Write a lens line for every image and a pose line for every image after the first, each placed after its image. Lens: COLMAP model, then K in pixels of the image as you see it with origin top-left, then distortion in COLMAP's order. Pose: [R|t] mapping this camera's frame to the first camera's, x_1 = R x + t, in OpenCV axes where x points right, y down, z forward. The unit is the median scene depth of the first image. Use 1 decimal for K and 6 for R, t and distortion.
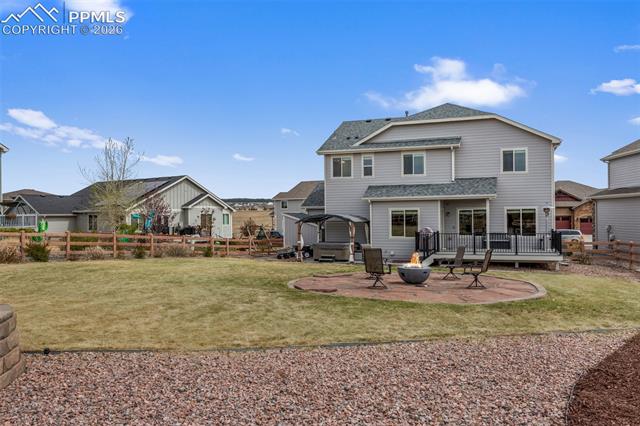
lens RADIAL K [[530.9, 0, 320.7], [0, 530.9, 211.8], [0, 0, 1]] dist [0.016792, 0.013678]
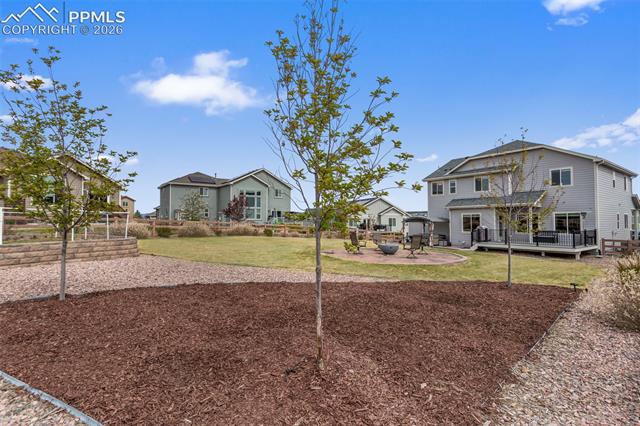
lens RADIAL K [[308.3, 0, 319.8], [0, 308.3, 214.1], [0, 0, 1]] dist [0.002175, 0.001169]
pose [[0.830709, -0.004299, -0.556691, 0.277710], [-0.004032, 0.999897, -0.013739, 0.009209], [0.556693, 0.013657, 0.830606, 0.017130]]
